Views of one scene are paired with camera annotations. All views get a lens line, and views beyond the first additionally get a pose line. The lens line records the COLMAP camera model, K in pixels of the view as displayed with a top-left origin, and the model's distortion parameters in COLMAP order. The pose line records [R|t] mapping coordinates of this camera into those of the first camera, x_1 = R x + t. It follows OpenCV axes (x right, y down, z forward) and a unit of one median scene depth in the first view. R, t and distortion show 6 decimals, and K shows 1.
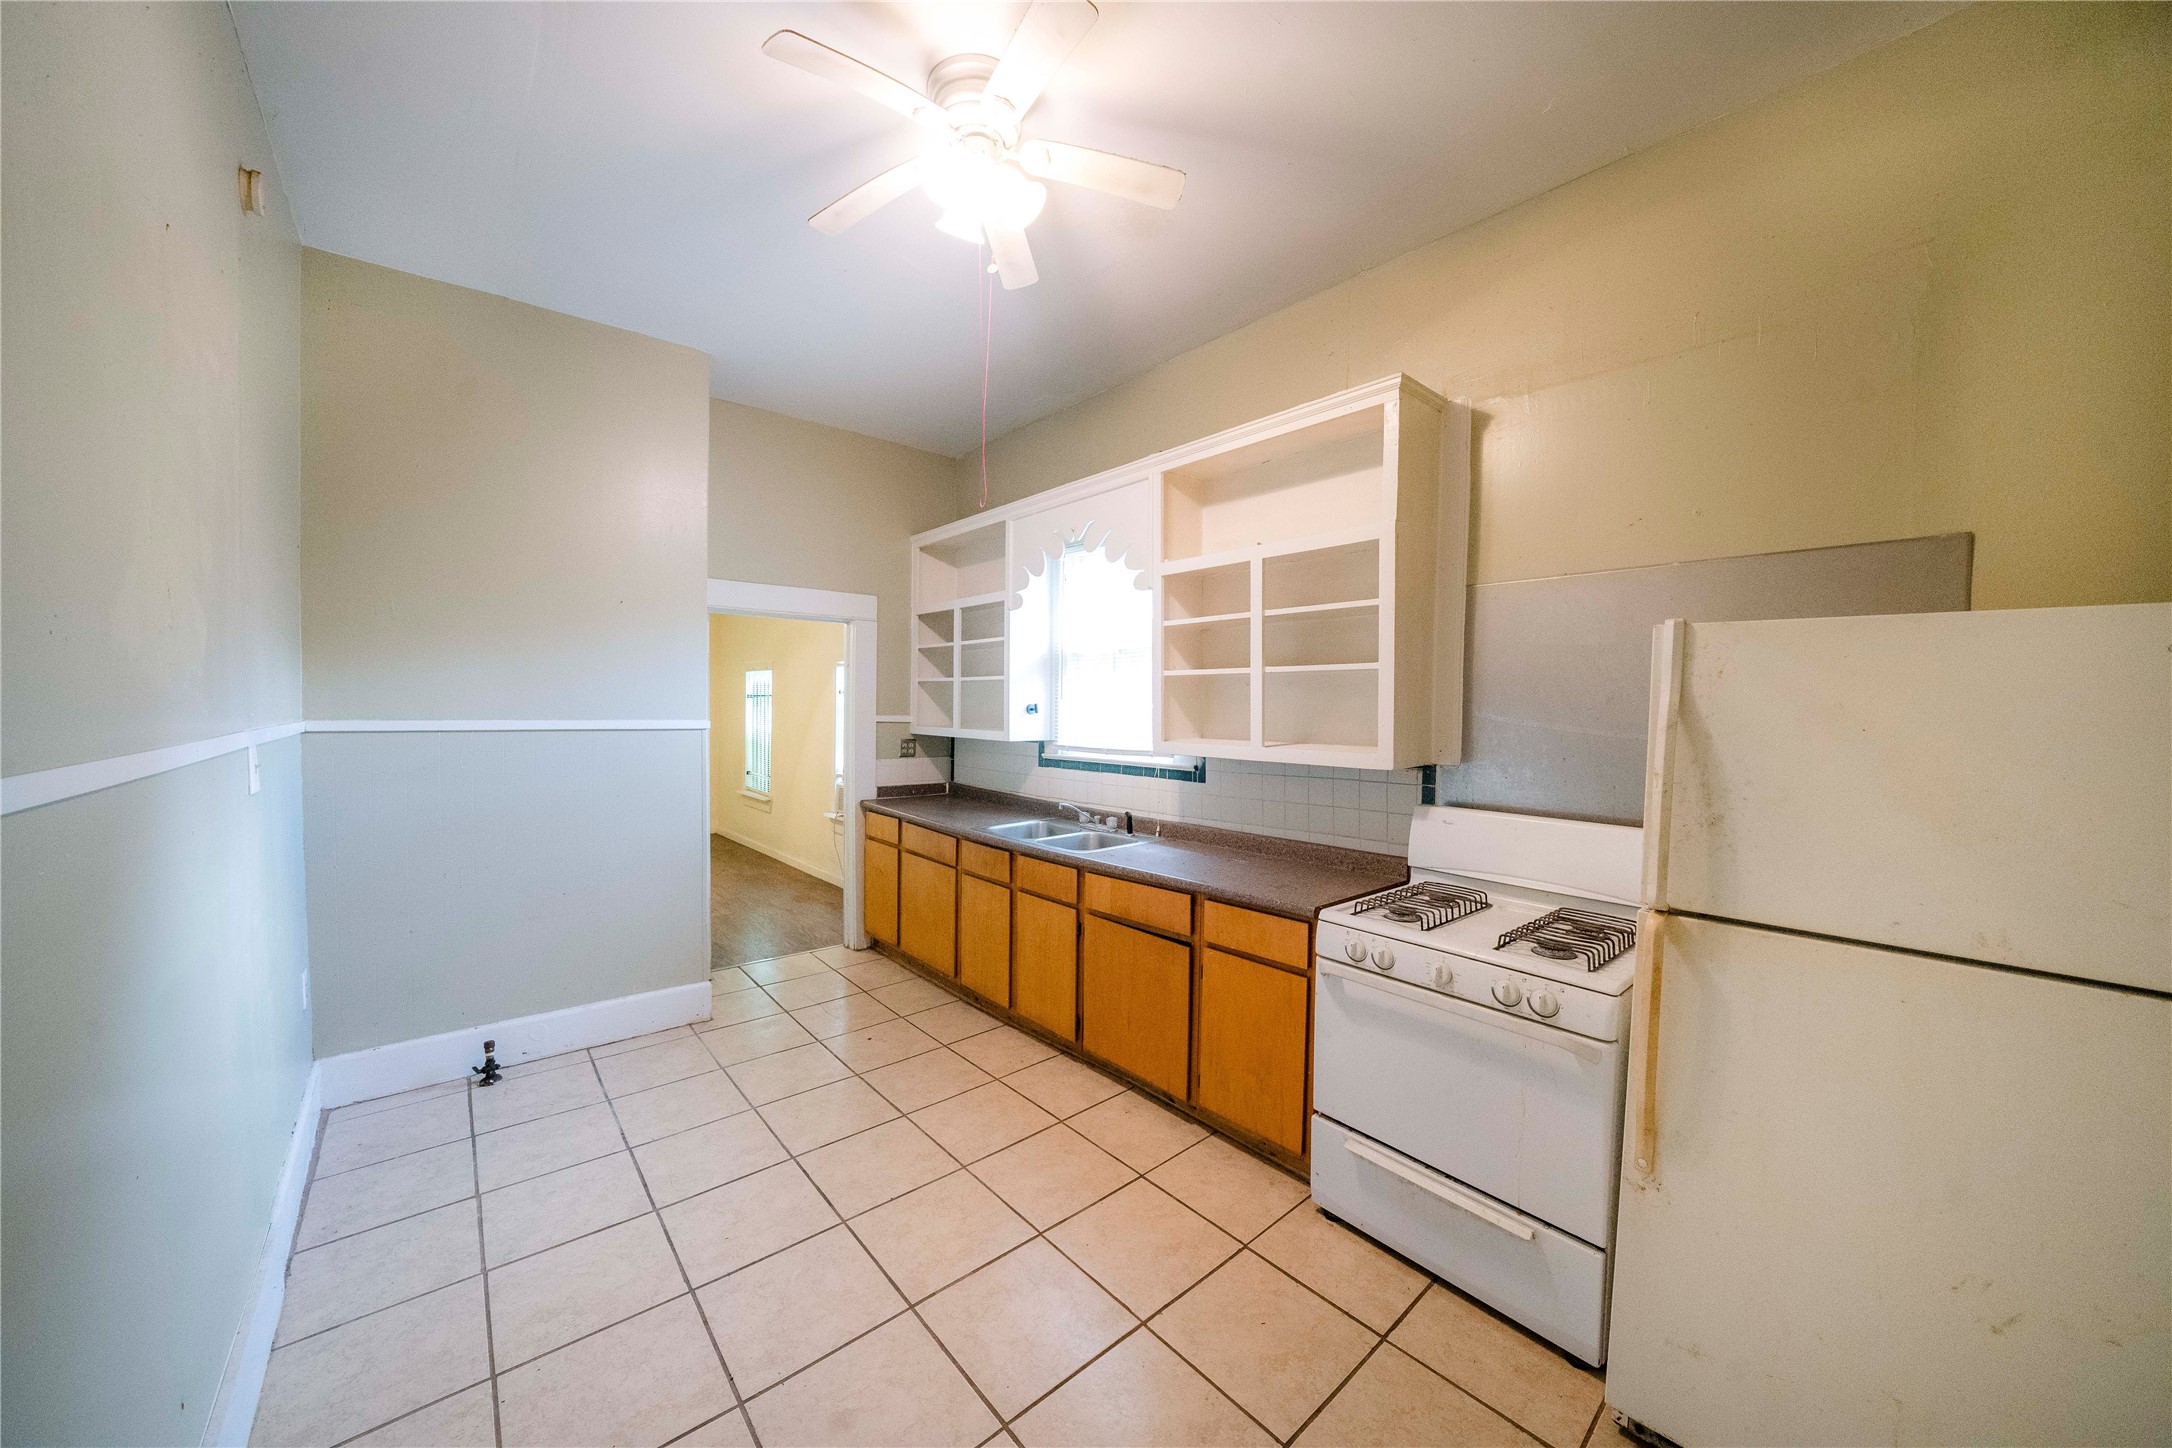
lens RADIAL K [[755.8, 0, 1086.0], [0, 755.8, 724.0], [0, 0, 1]] dist [-0.000664, 0.000005]
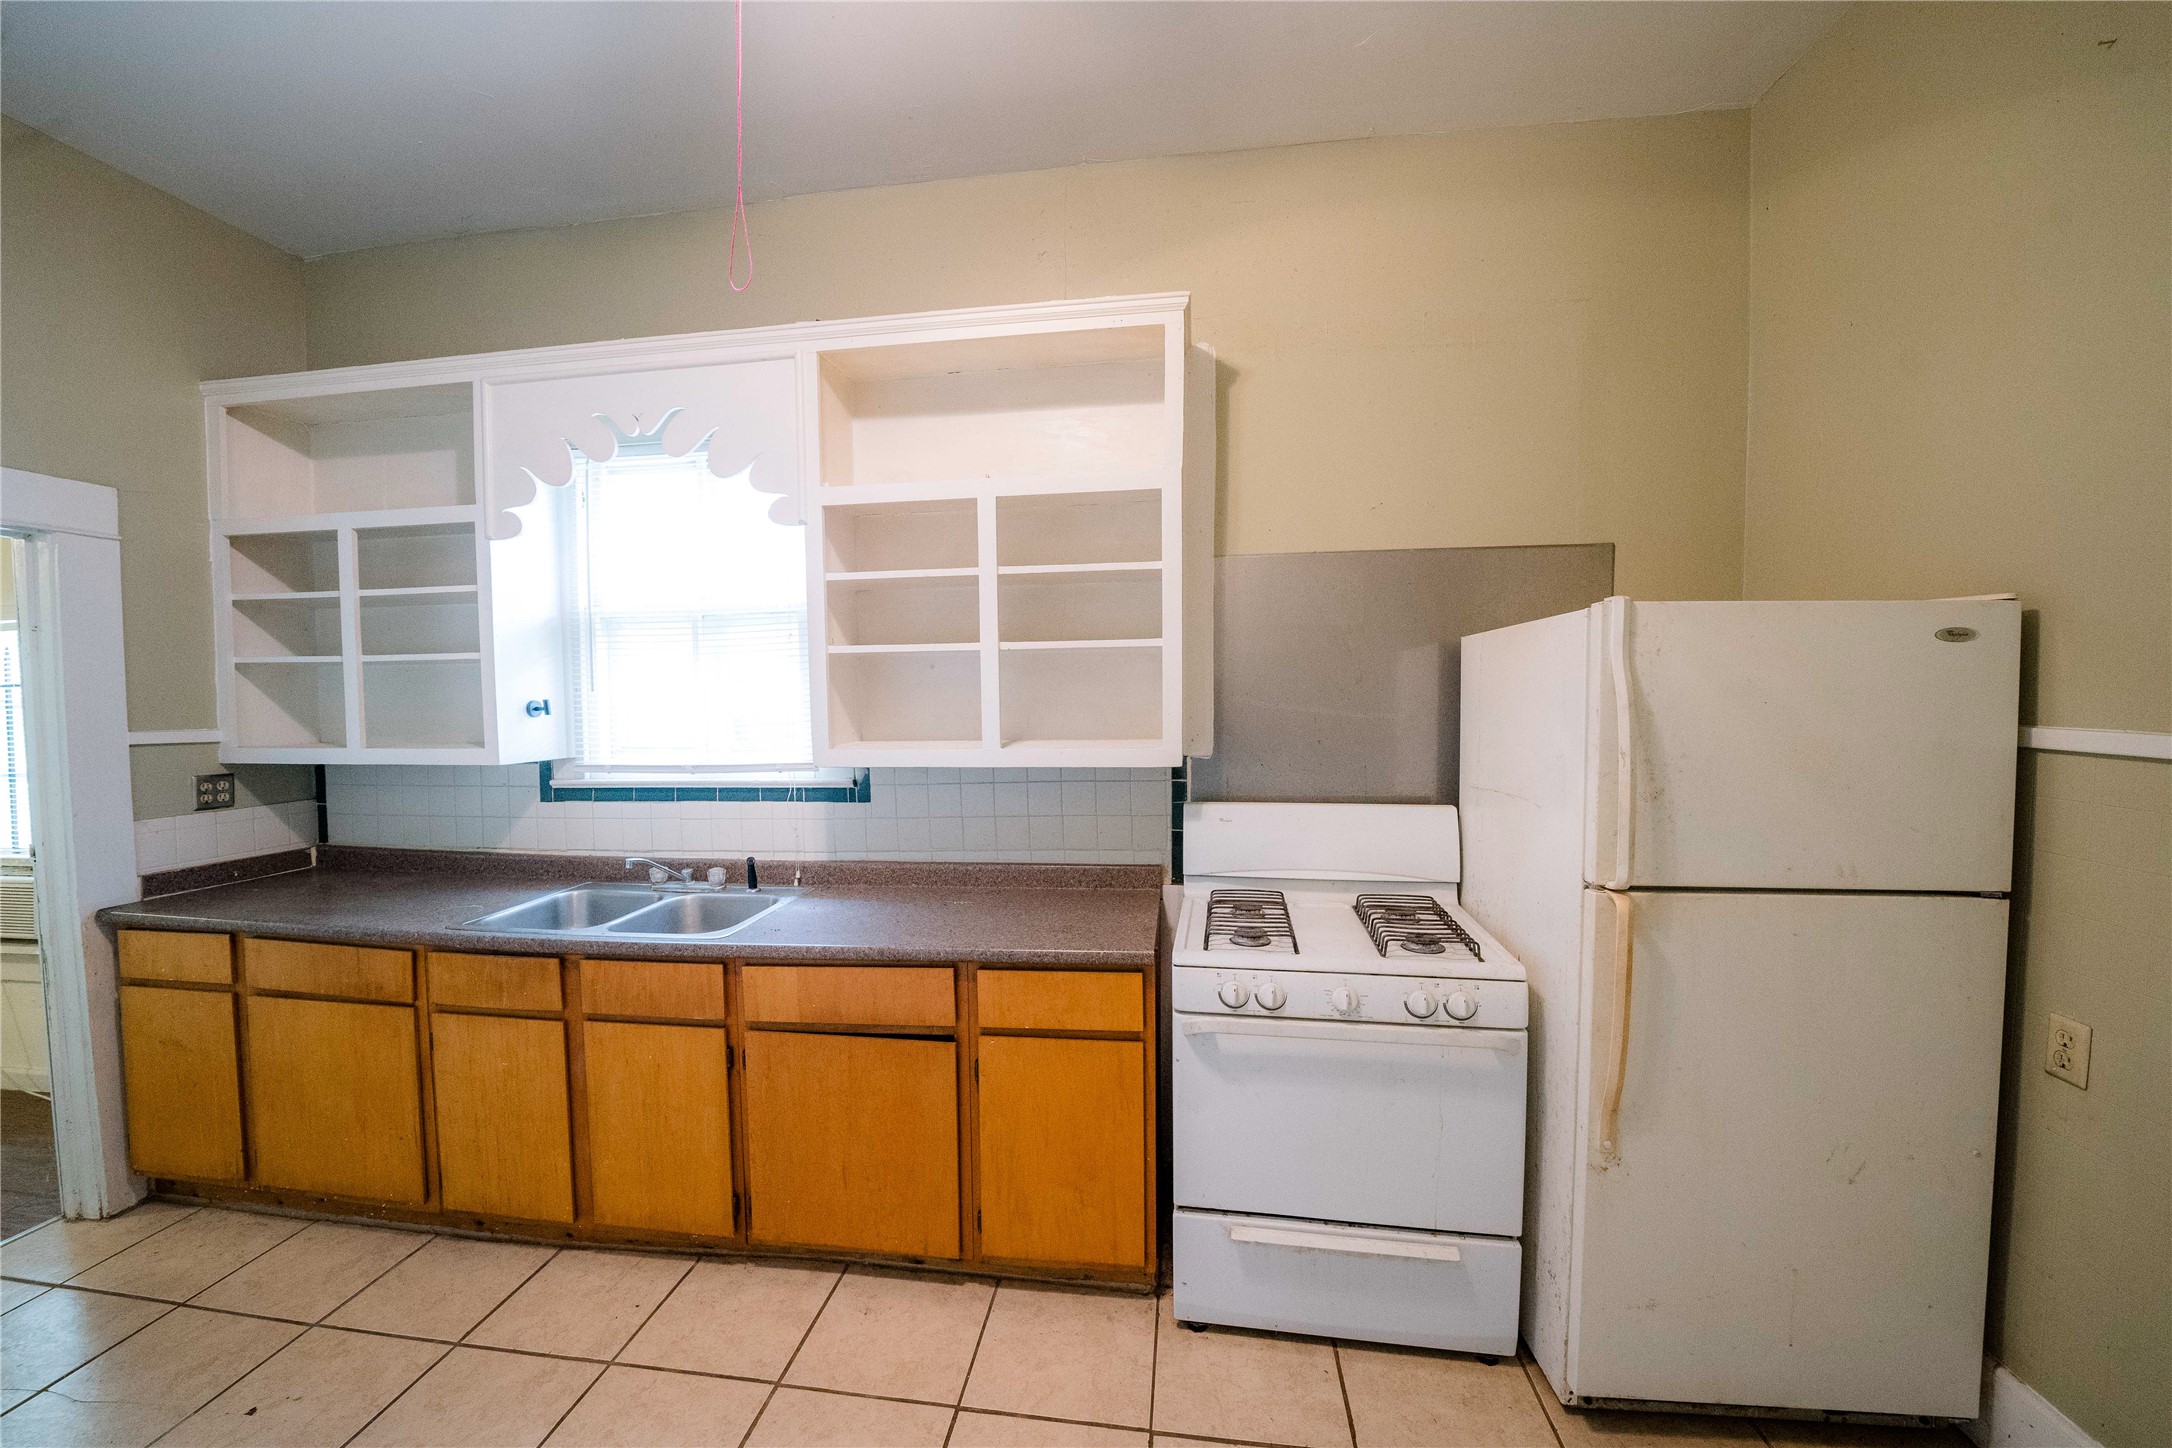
lens RADIAL K [[817.3, 0, 1086.0], [0, 817.3, 724.0], [0, 0, 1]] dist [-0.014895, 0.000142]
pose [[0.760041, -0.045592, 0.648274, -0.189075], [0.036631, 0.998956, 0.027309, -0.010861], [-0.648842, 0.002991, 0.760918, 0.266879]]
